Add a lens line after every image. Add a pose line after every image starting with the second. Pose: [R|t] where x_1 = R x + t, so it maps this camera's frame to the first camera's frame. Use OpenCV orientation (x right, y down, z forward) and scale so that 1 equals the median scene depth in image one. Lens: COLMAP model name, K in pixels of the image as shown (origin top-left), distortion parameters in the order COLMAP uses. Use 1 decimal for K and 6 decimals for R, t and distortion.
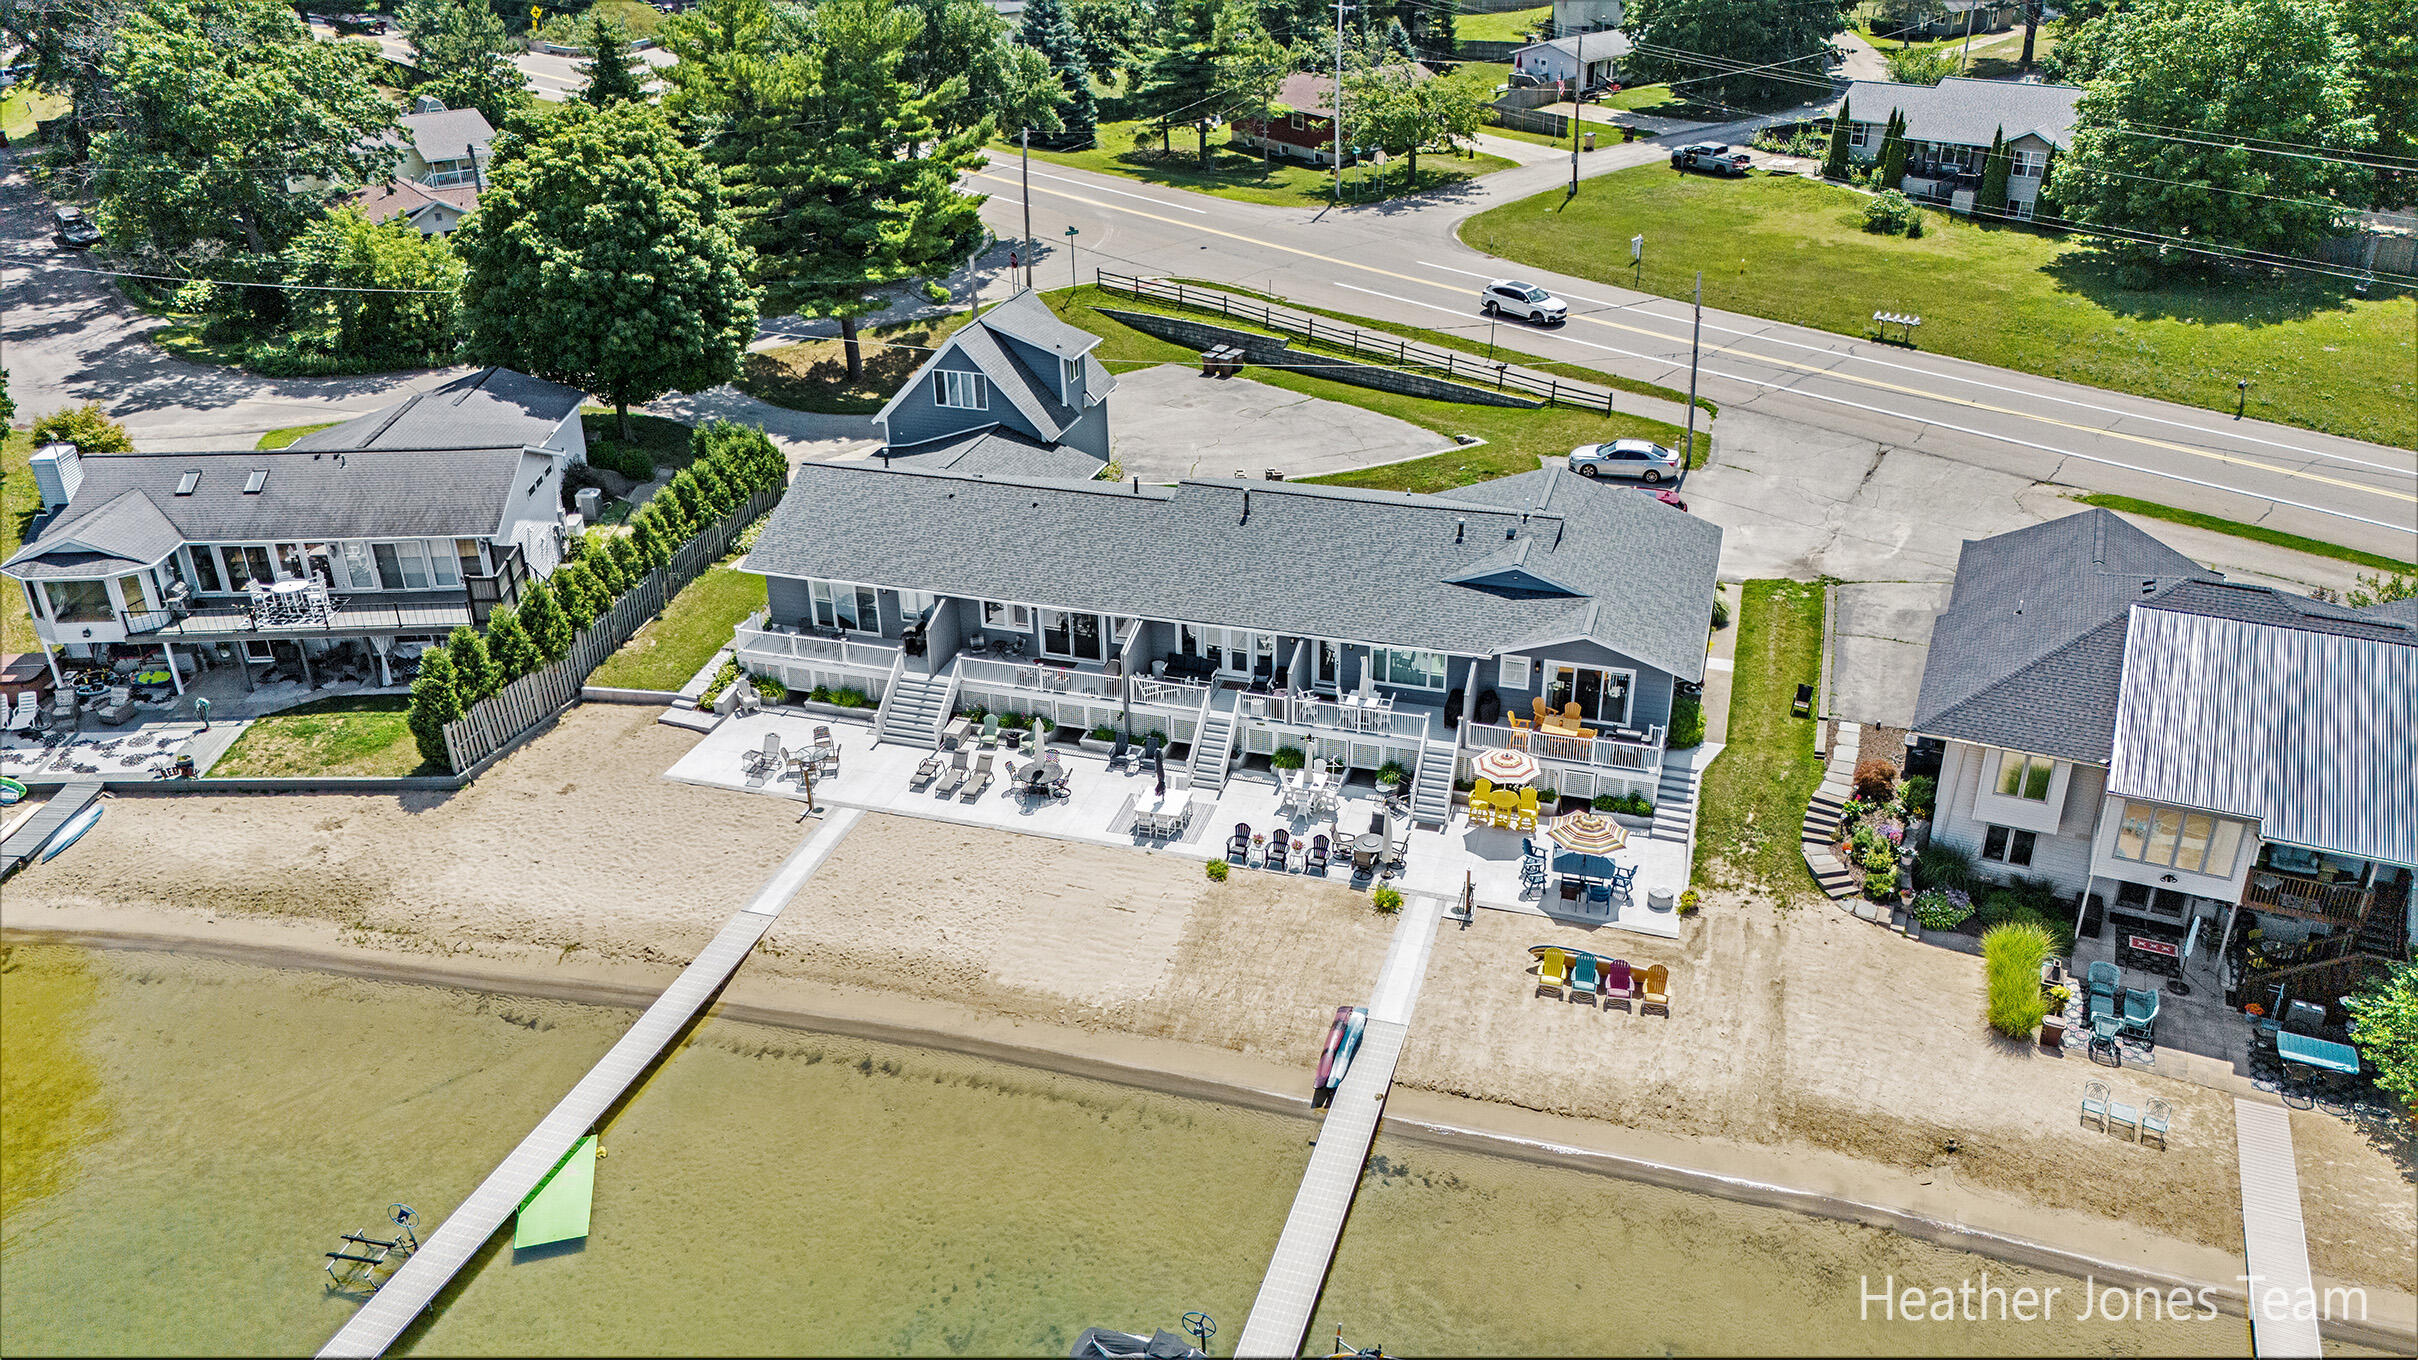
lens RADIAL K [[1786.3, 0, 1221.8], [0, 1786.3, 686.6], [0, 0, 1]] dist [0.049799, -0.043372]
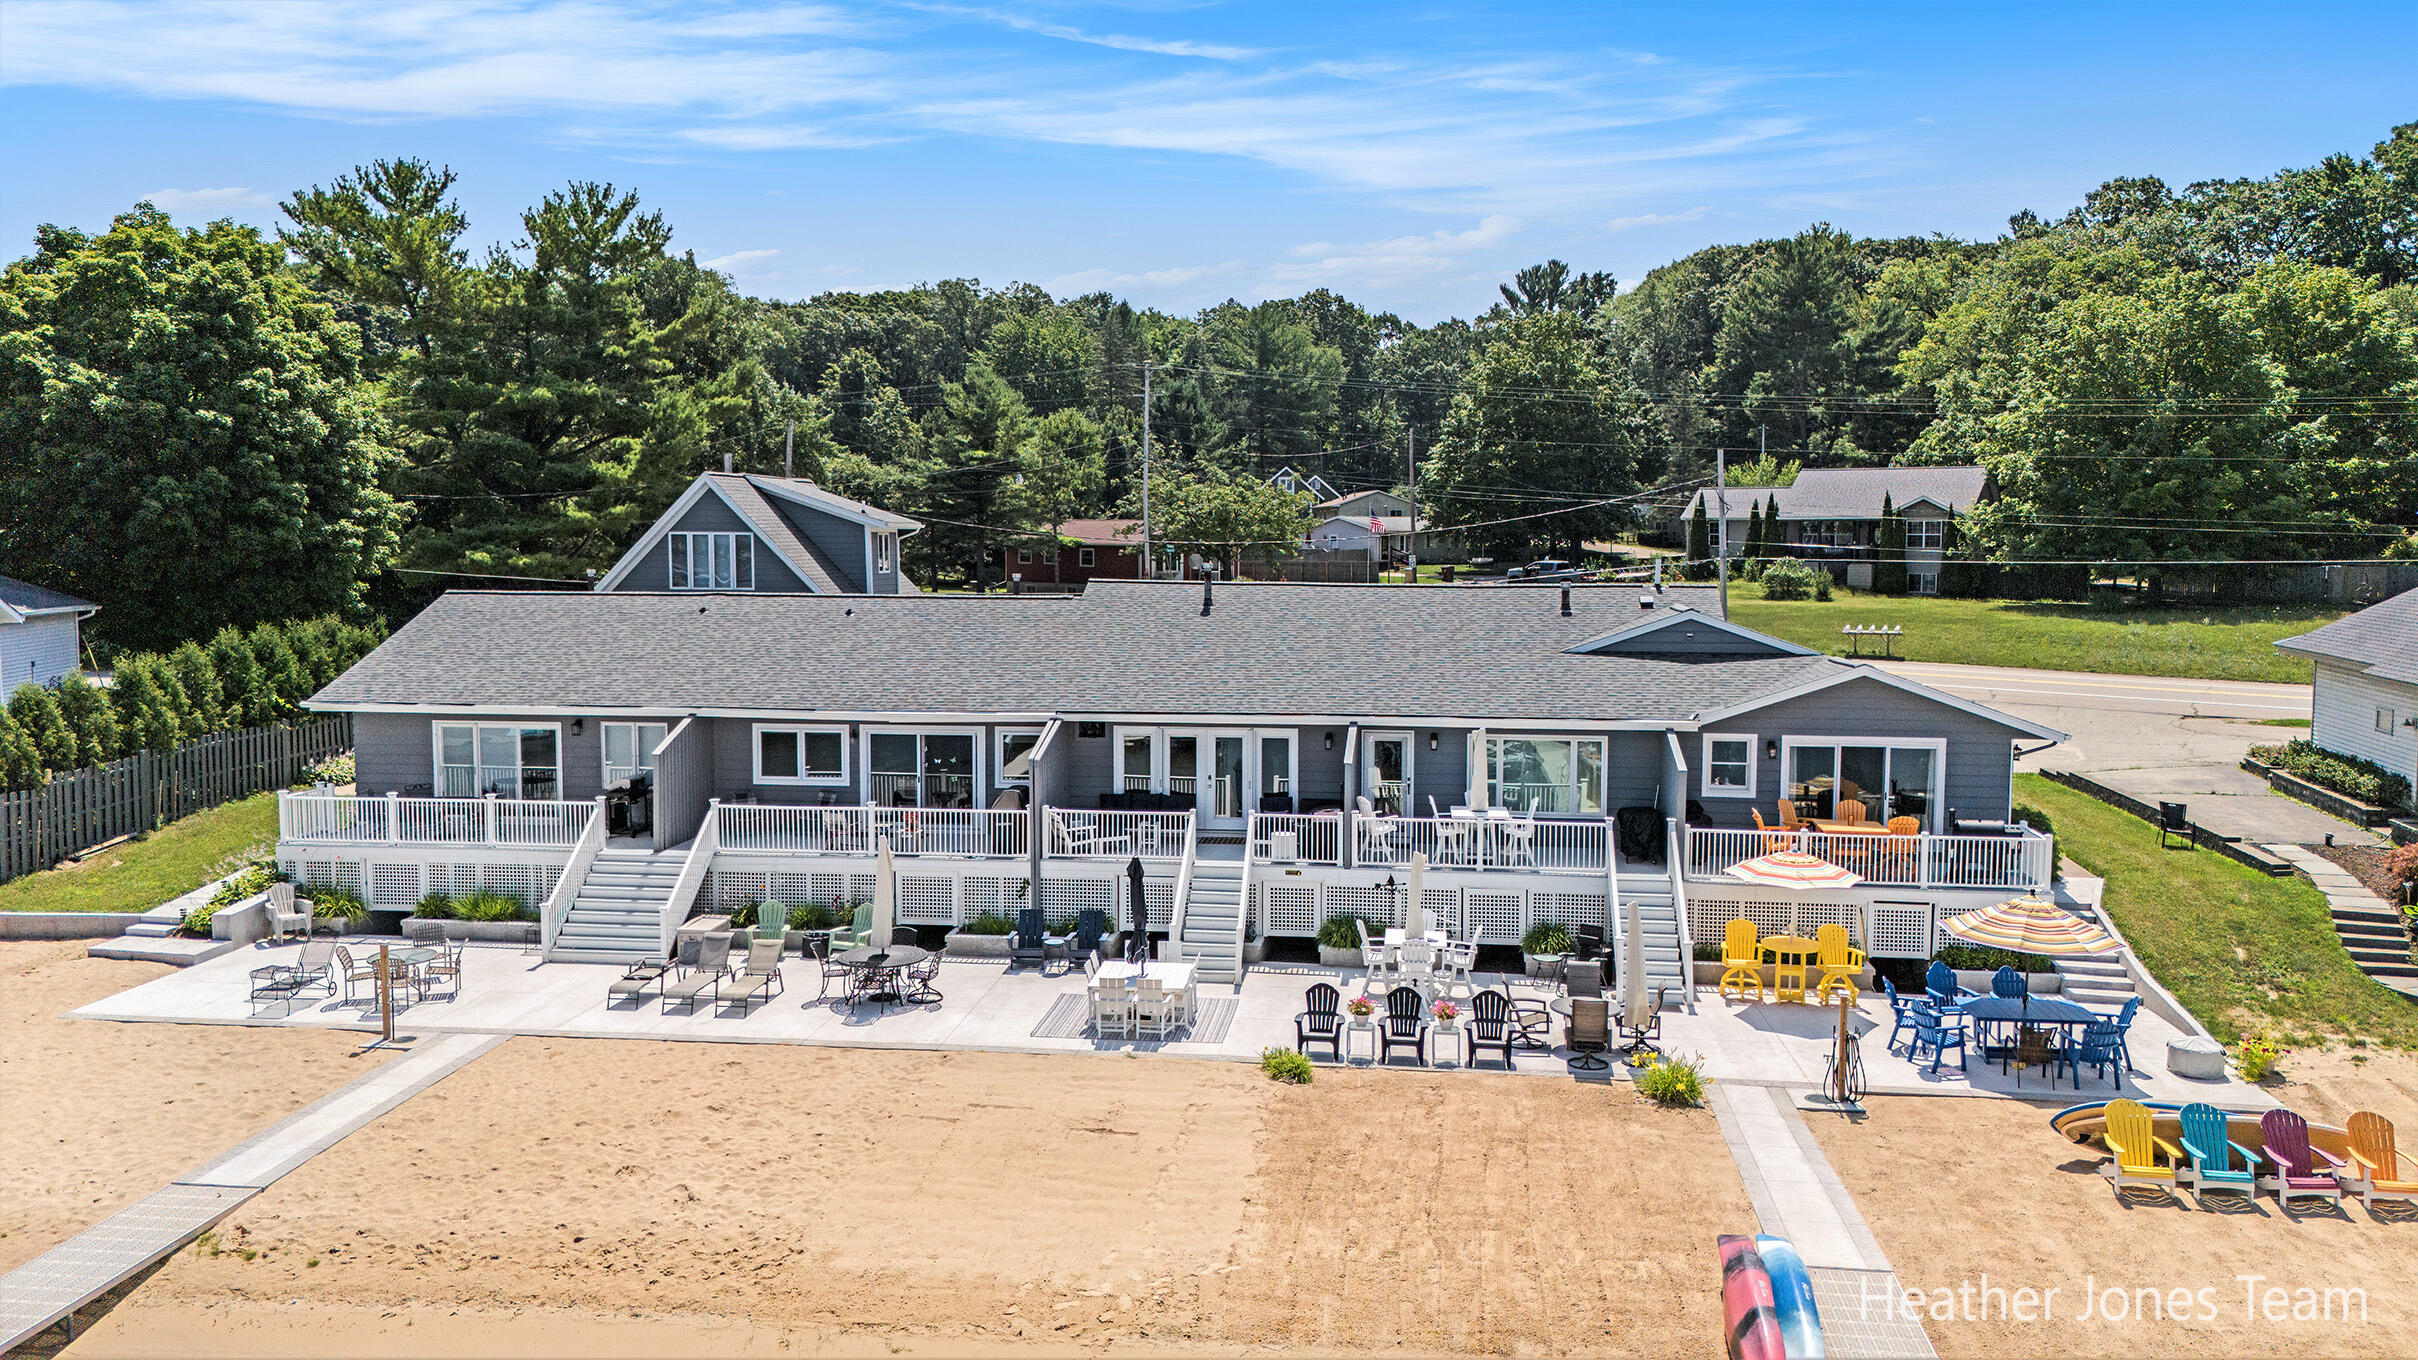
lens RADIAL K [[1786.3, 0, 1217.4], [0, 1786.3, 674.4], [0, 0, 1]] dist [0.049799, -0.043372]
pose [[0.986053, -0.000857, 0.166426, -0.086706], [0.064651, 0.923426, -0.378292, 0.160688], [-0.153358, 0.383776, 0.910603, 0.463276]]
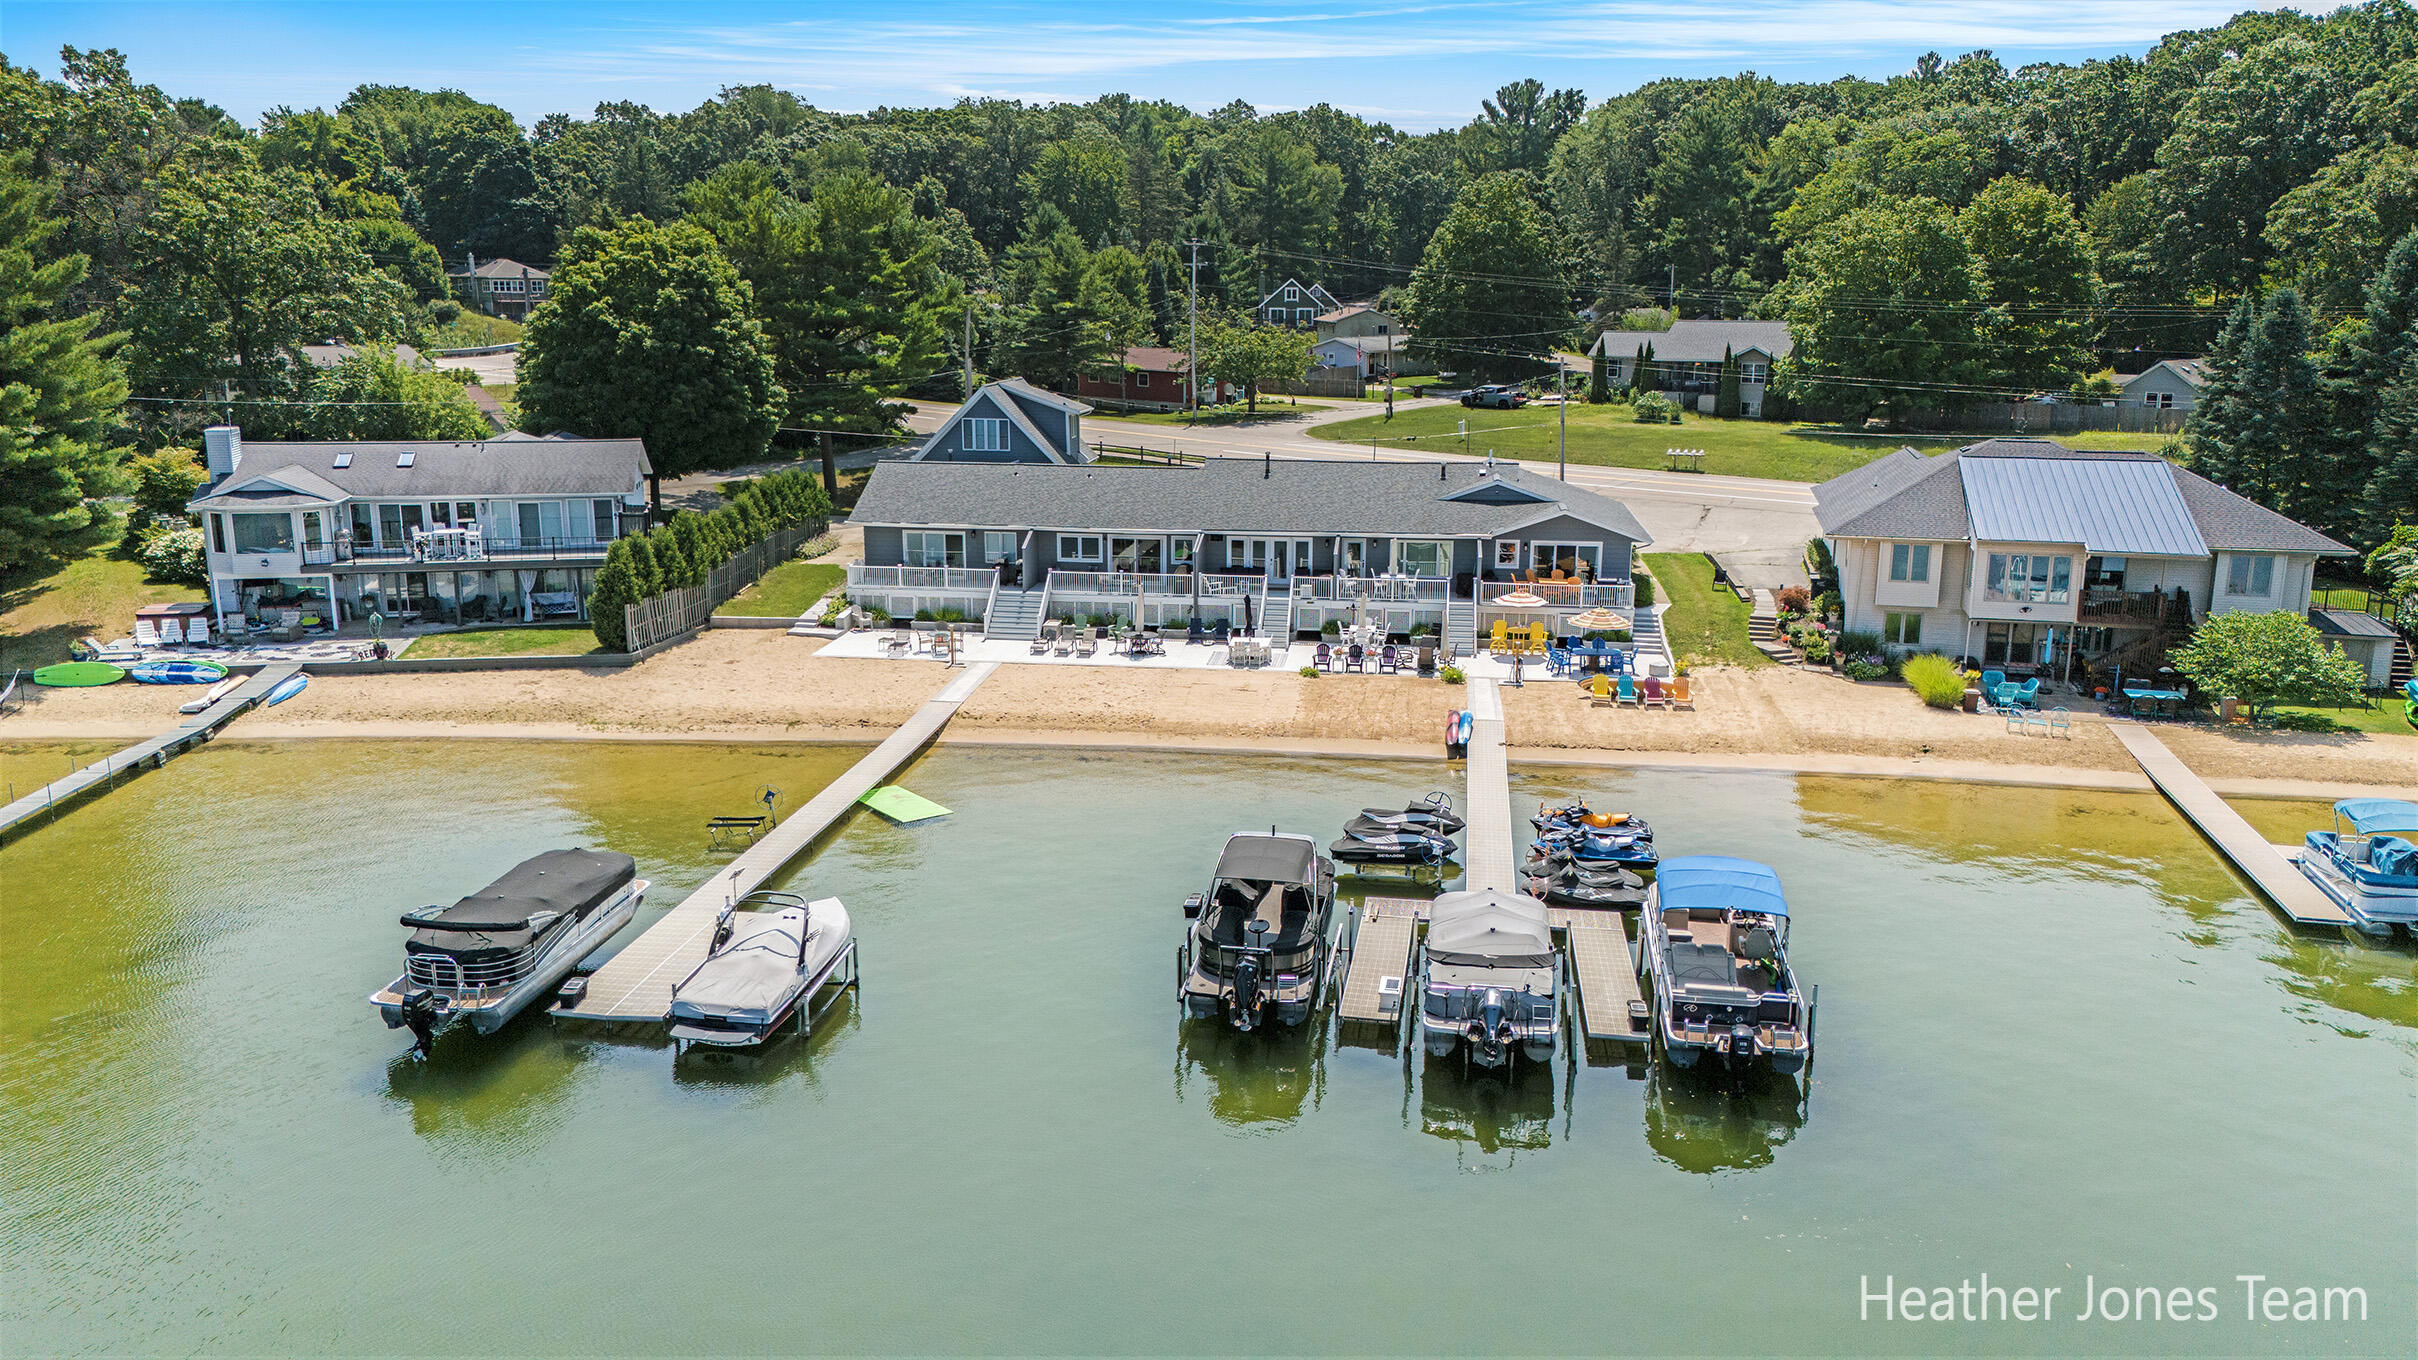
lens RADIAL K [[1786.3, 0, 1225.8], [0, 1786.3, 703.5], [0, 0, 1]] dist [0.049799, -0.043372]
pose [[0.984745, -0.024298, 0.172299, -0.237246], [0.064973, 0.969927, -0.234562, 0.355243], [-0.161418, 0.242179, 0.956710, -0.142504]]
